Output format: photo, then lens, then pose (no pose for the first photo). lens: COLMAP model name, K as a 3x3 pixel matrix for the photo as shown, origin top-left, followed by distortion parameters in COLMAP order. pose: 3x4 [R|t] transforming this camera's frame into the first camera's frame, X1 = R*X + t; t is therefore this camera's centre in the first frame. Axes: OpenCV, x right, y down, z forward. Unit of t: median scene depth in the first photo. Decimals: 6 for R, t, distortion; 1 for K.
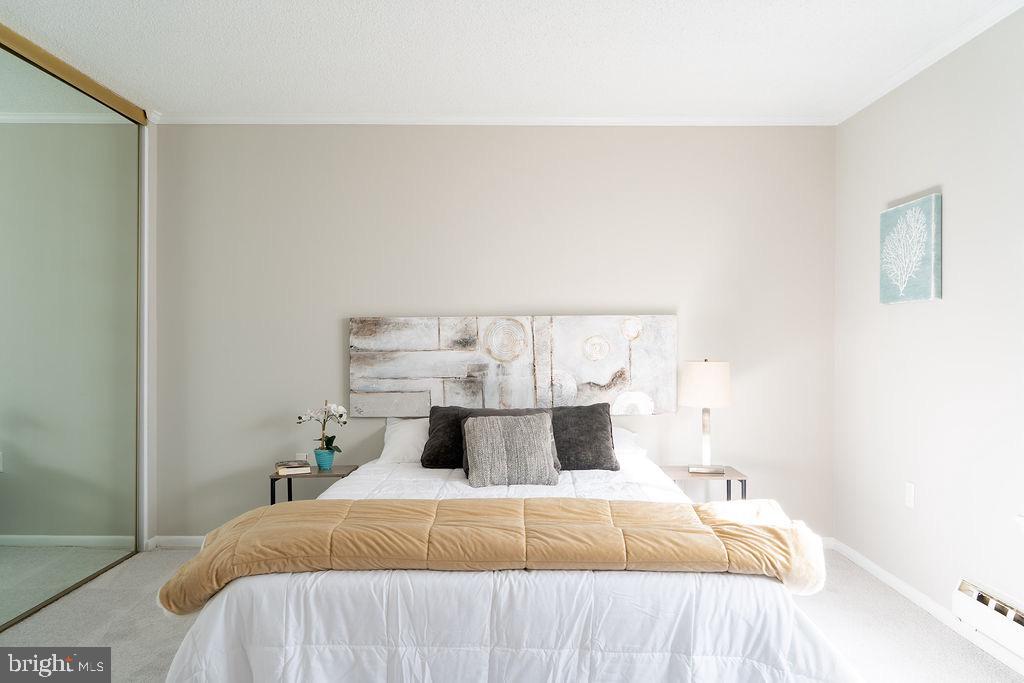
lens RADIAL K [[732.9, 0, 509.0], [0, 732.9, 338.2], [0, 0, 1]] dist [0.004668, -0.003777]
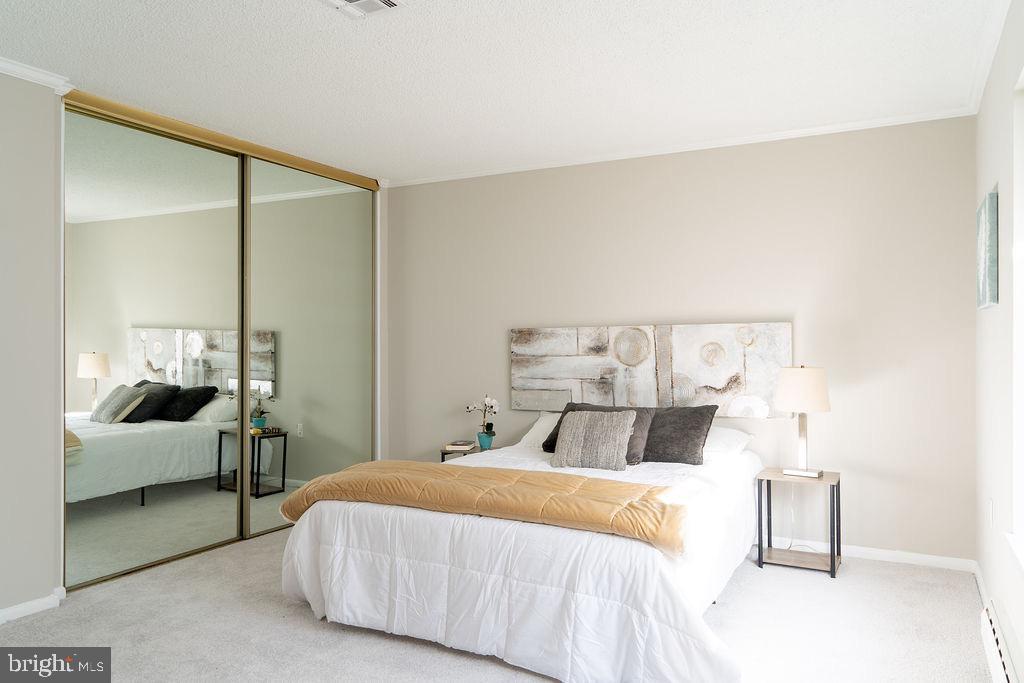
lens RADIAL K [[732.9, 0, 512.3], [0, 732.9, 344.8], [0, 0, 1]] dist [0.004668, -0.003777]
pose [[0.882646, -0.002566, -0.470031, 0.409834], [0.003668, 0.999992, 0.001428, -0.003397], [0.470024, -0.002985, 0.882649, -0.103481]]
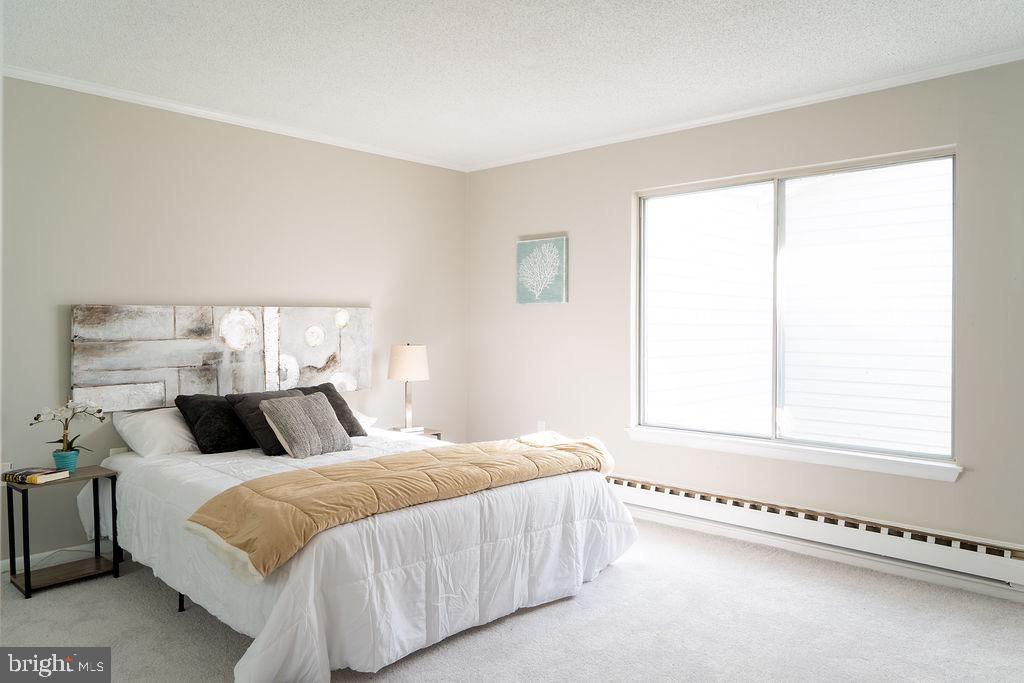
lens RADIAL K [[732.9, 0, 507.3], [0, 732.9, 334.7], [0, 0, 1]] dist [0.004668, -0.003777]
pose [[0.693309, -0.008002, 0.720596, -0.556093], [-0.000974, 0.999927, 0.012041, -0.002318], [-0.720640, -0.009050, 0.693250, -0.012118]]
